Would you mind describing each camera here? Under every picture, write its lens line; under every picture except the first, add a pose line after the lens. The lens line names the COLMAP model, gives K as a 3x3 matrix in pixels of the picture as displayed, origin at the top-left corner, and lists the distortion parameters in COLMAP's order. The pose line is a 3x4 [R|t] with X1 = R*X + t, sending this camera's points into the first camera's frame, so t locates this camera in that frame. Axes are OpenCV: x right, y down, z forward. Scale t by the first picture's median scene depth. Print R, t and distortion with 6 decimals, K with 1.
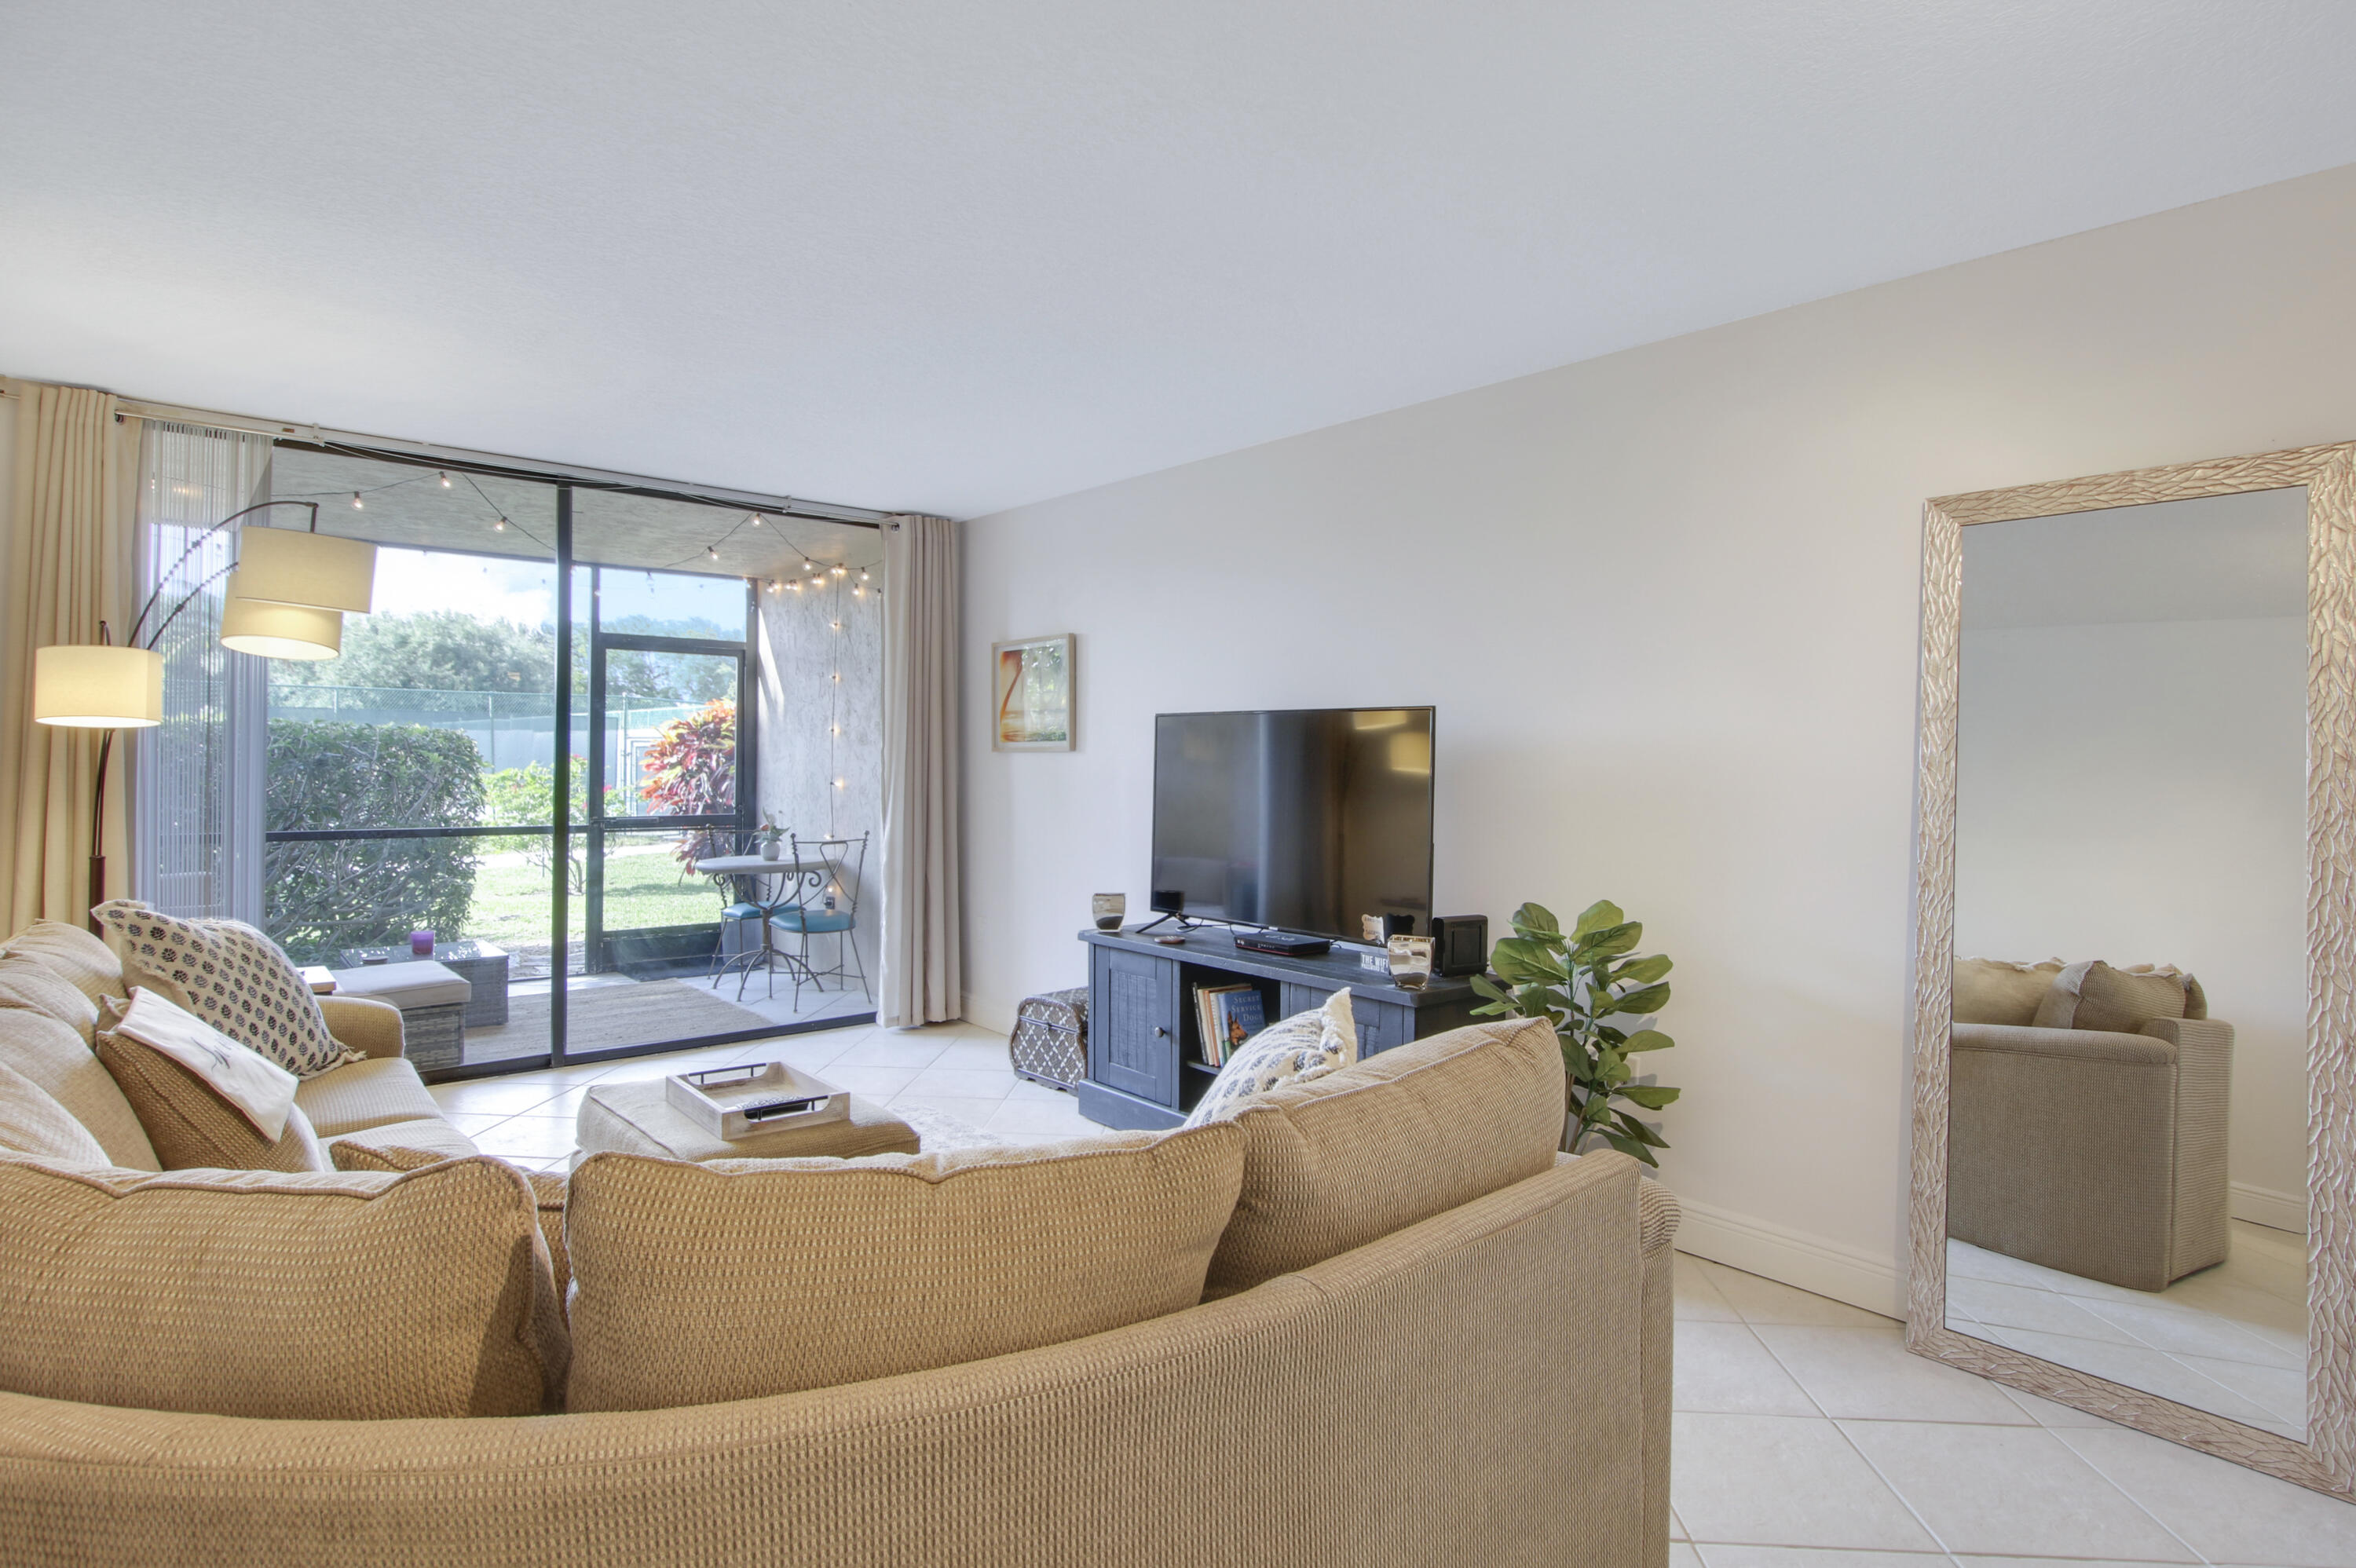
lens RADIAL K [[1216.0, 0, 1182.3], [0, 1216.0, 739.6], [0, 0, 1]] dist [-0.000799, -0.000474]
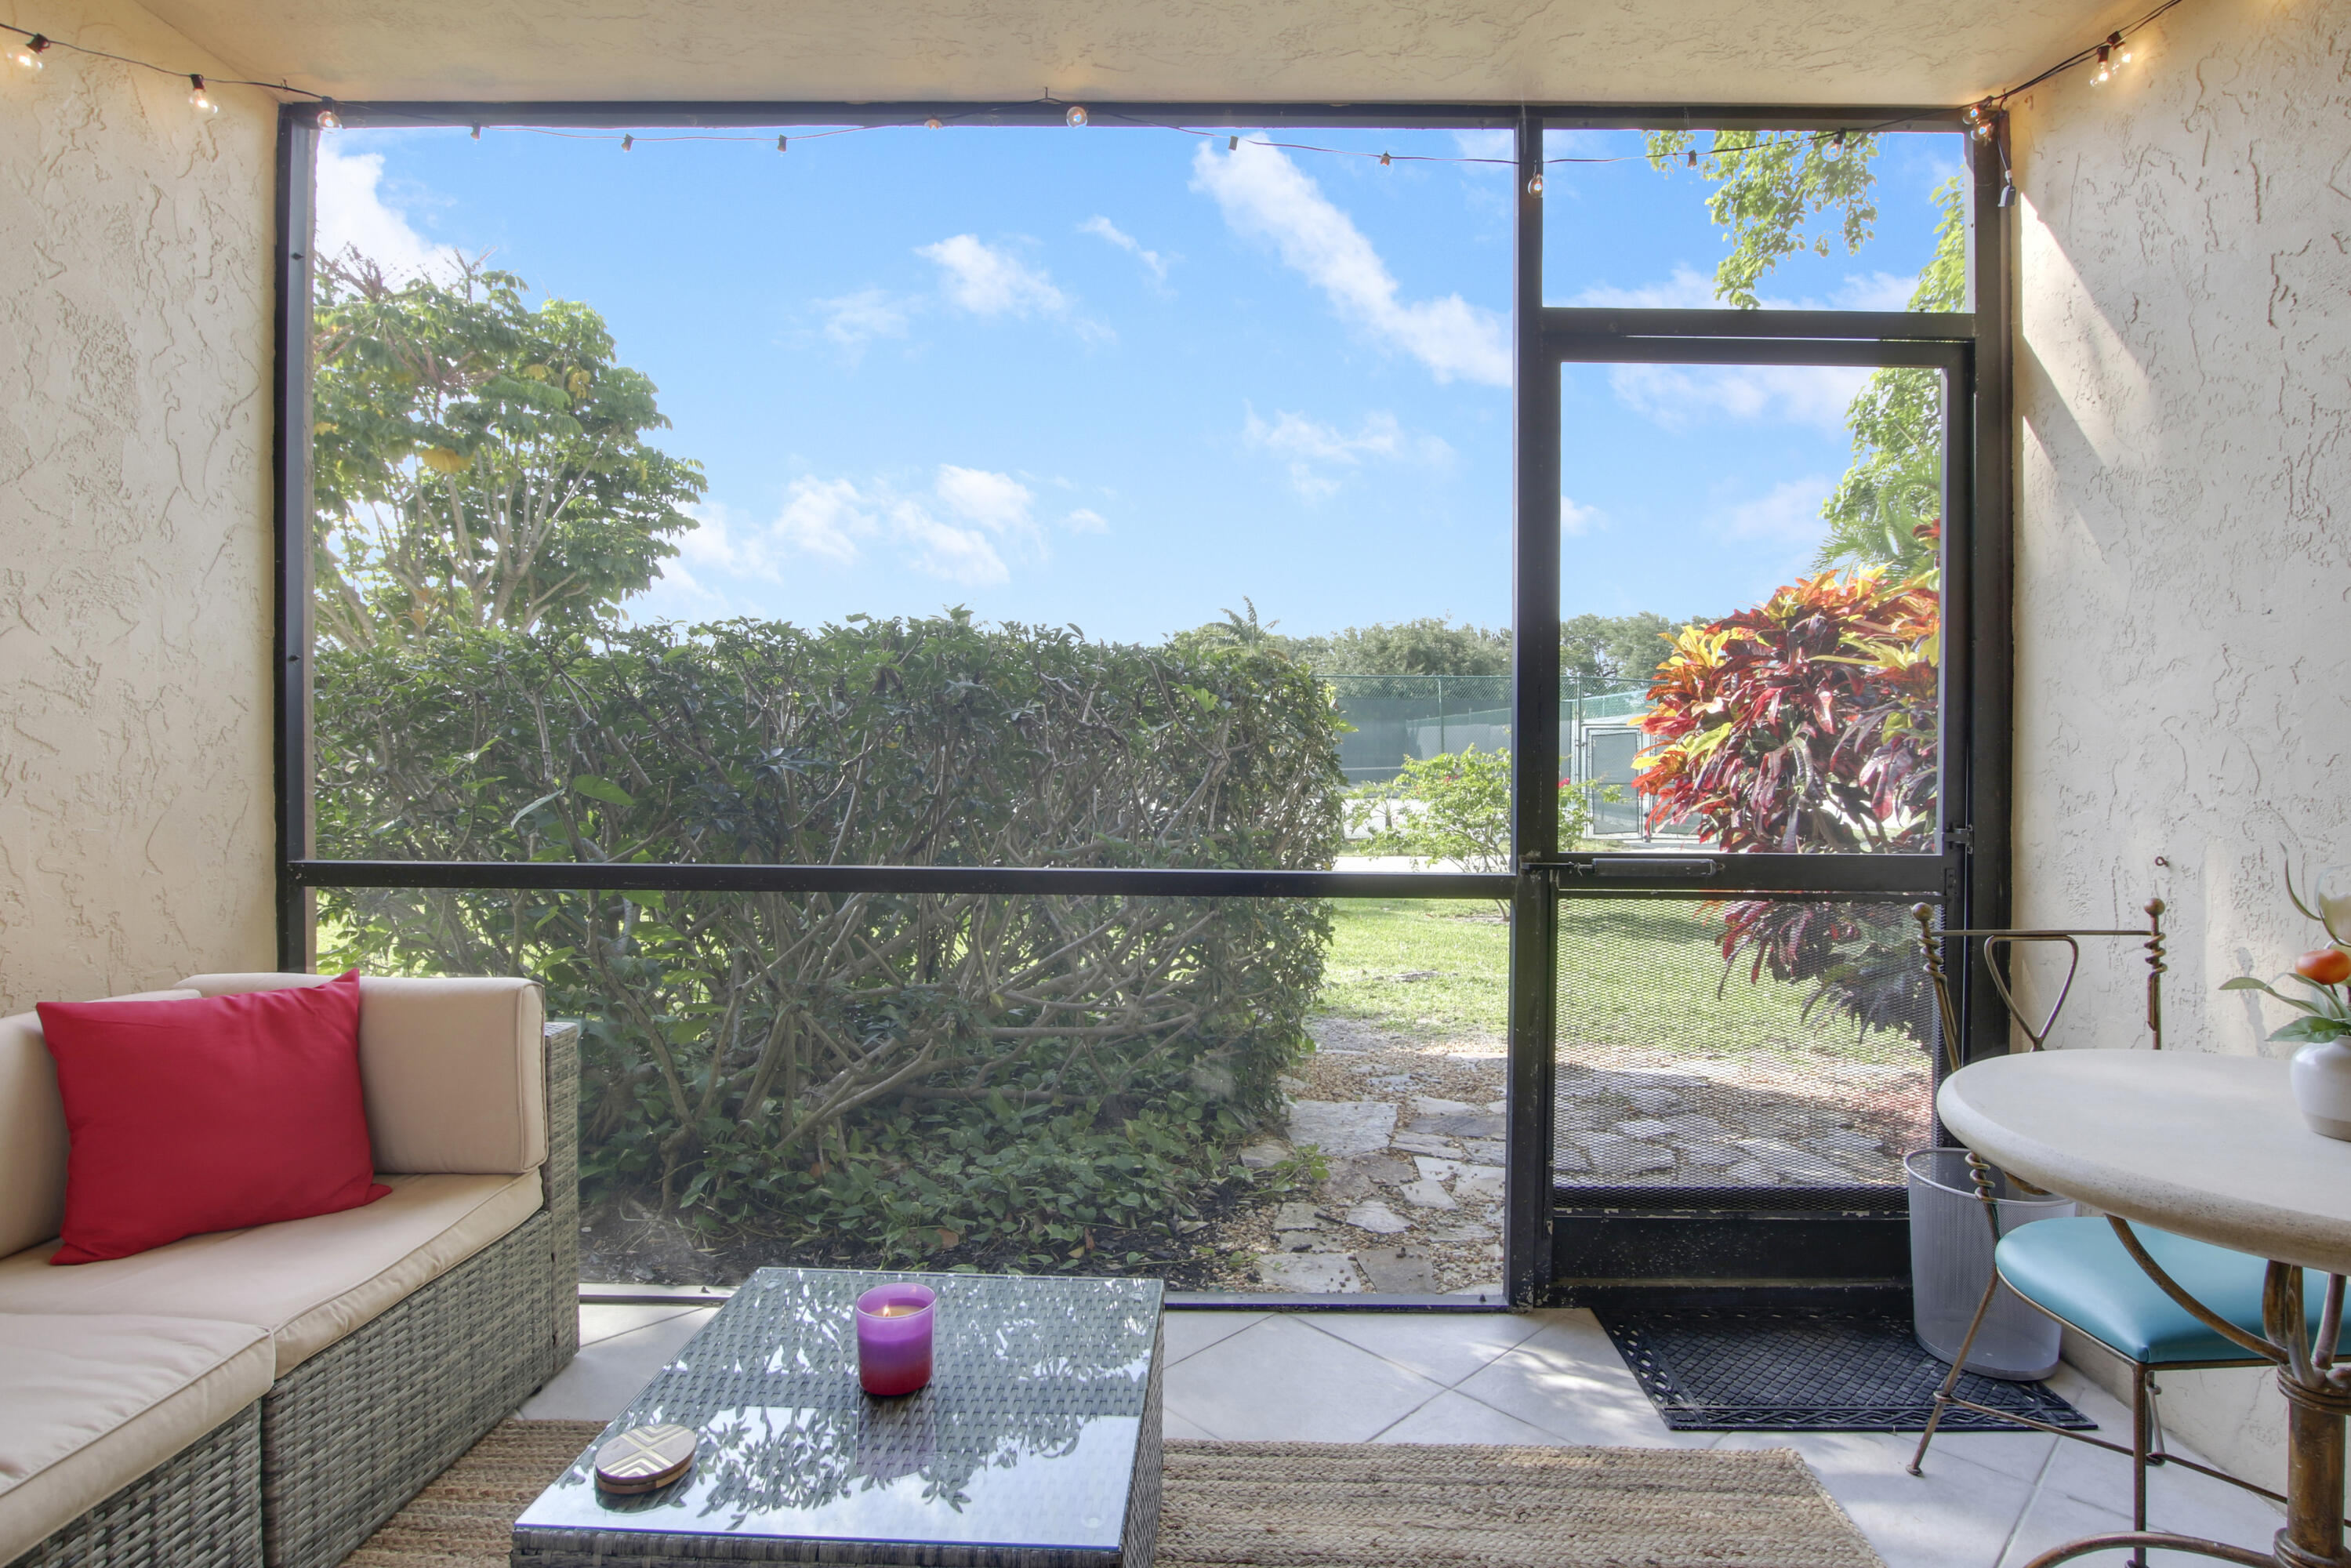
lens RADIAL K [[1207.5, 0, 1214.8], [0, 1207.5, 739.6], [0, 0, 1]] dist [-0.001468, -0.000244]
pose [[0.751602, -0.007527, -0.659574, -0.274507], [0.008327, 0.999963, -0.001922, 0.027085], [0.659565, -0.004048, 0.751637, 0.576661]]
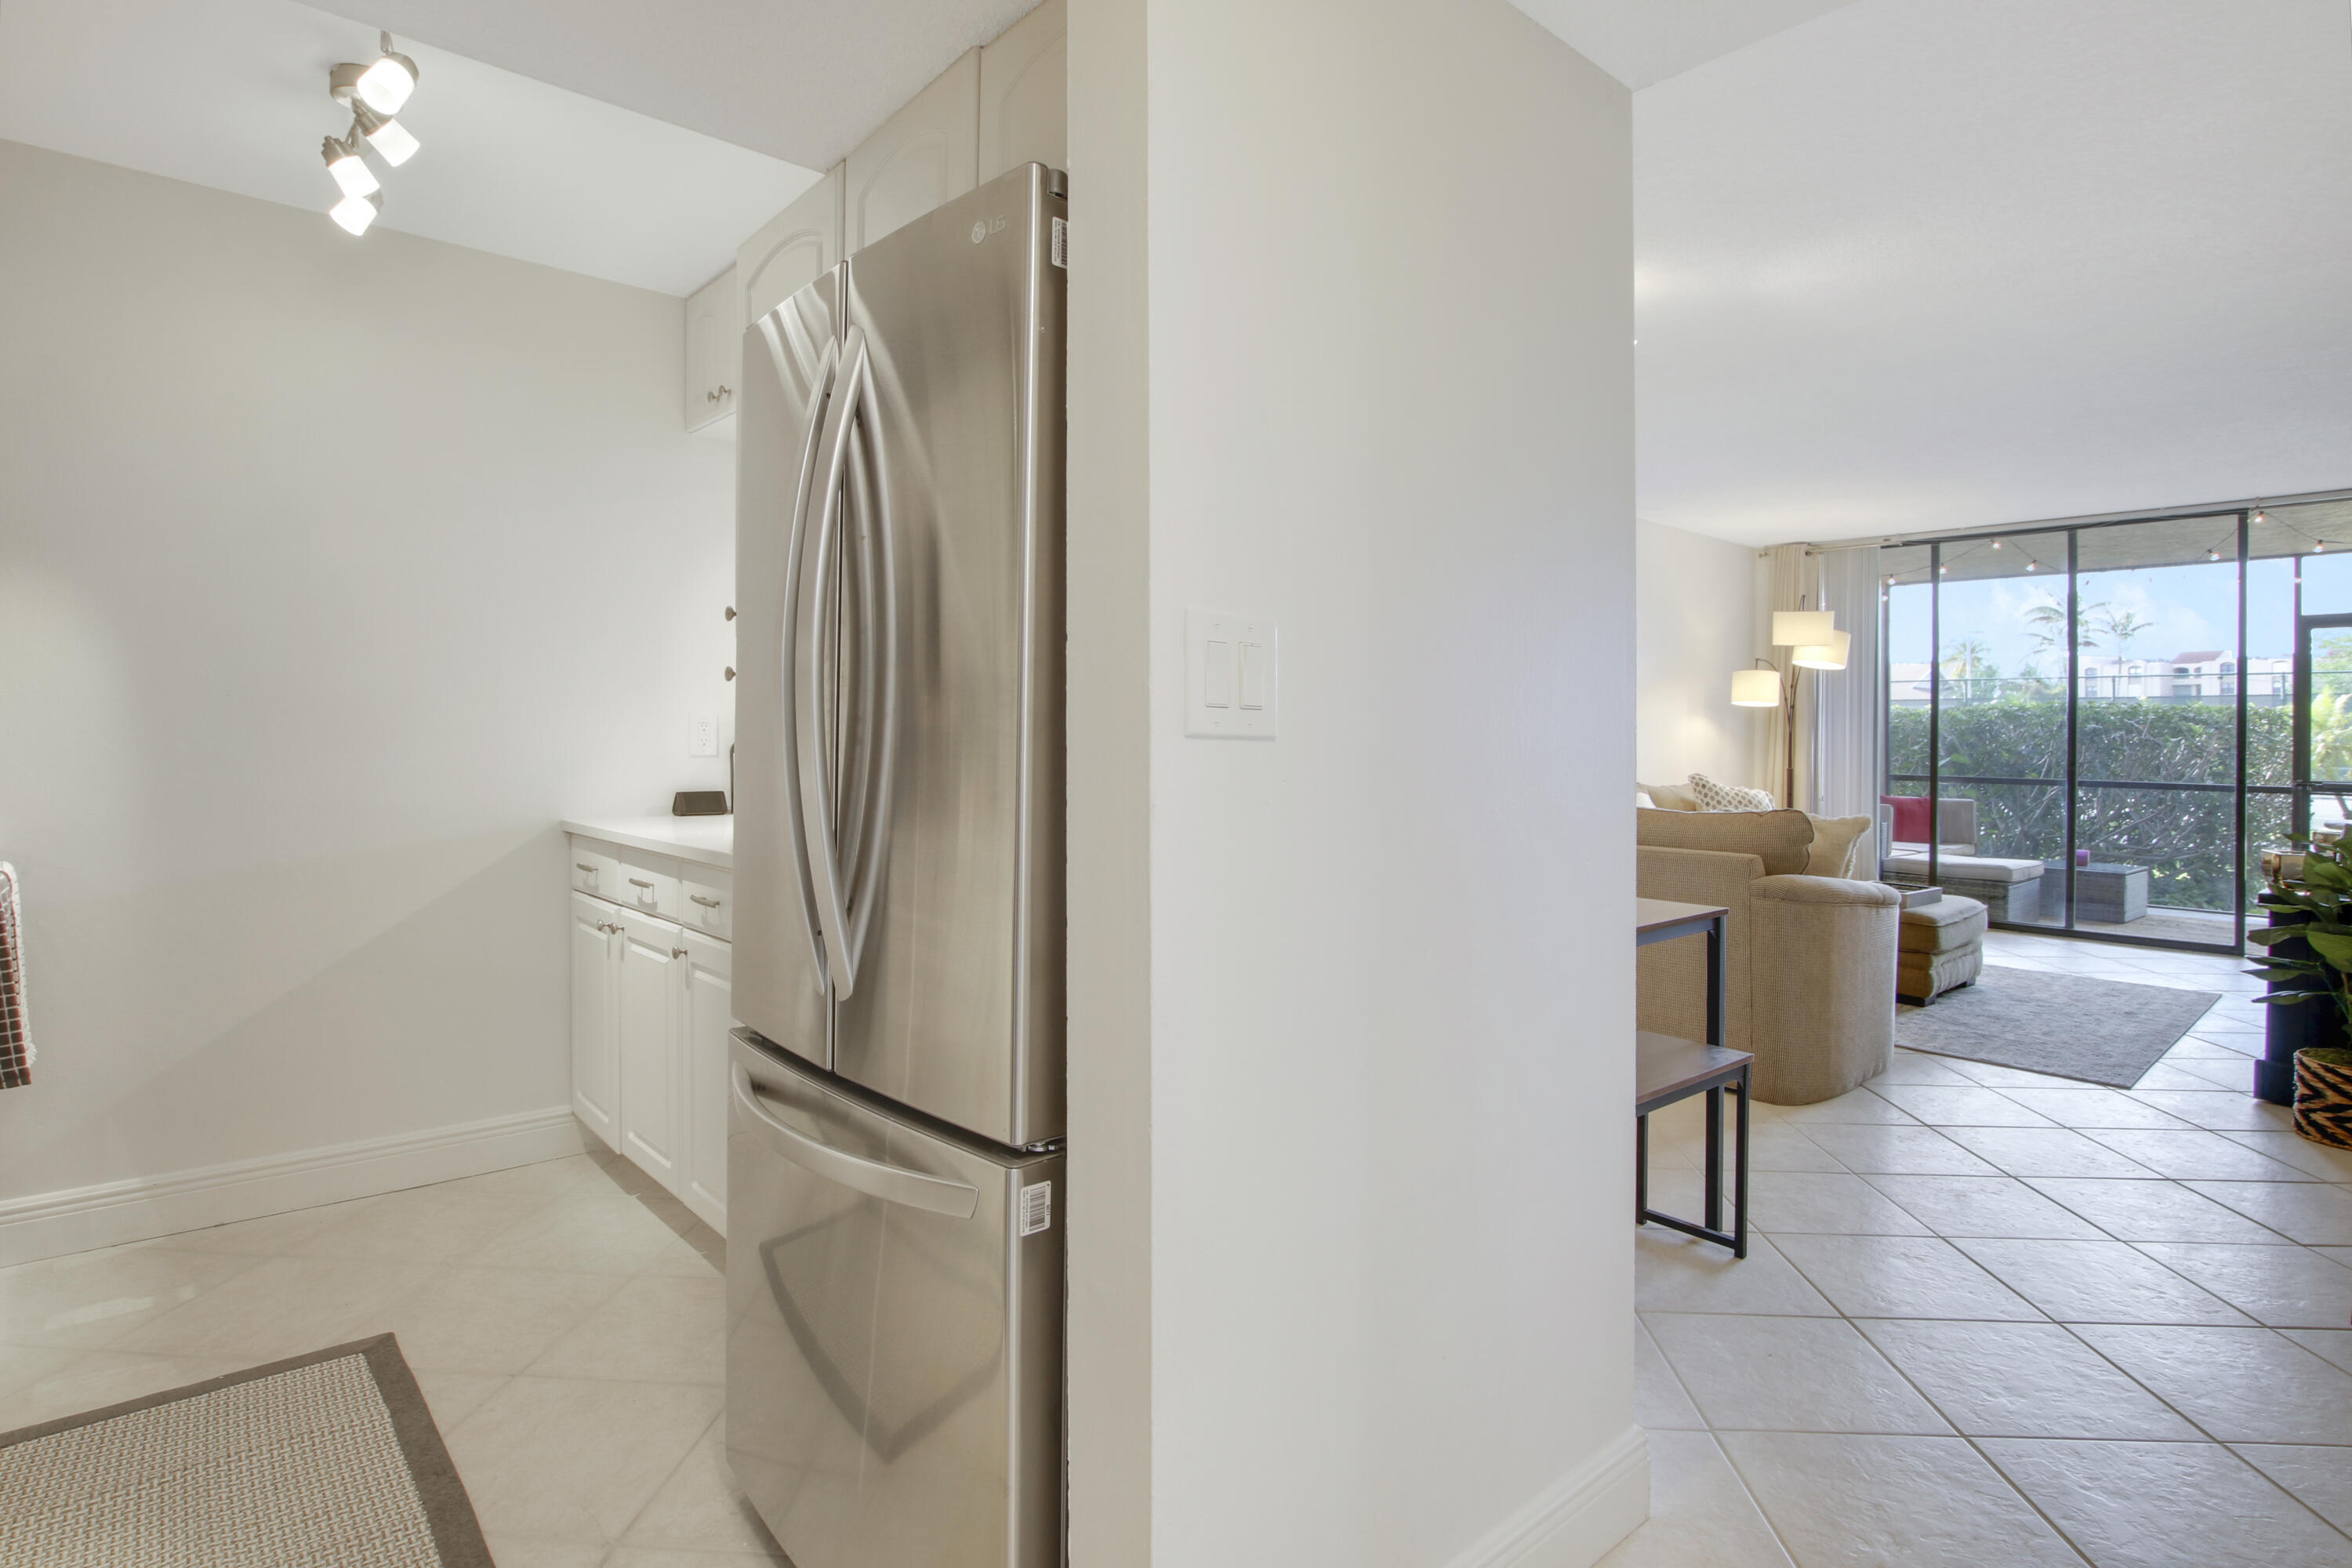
lens RADIAL K [[1214.0, 0, 1180.3], [0, 1214.0, 739.7], [0, 0, 1]] dist [-0.000799, -0.000474]
pose [[-0.005697, -0.001890, -0.999982, 0.533187], [0.003426, 0.999992, -0.001910, 0.020724], [0.999978, -0.003437, -0.005691, -0.020094]]
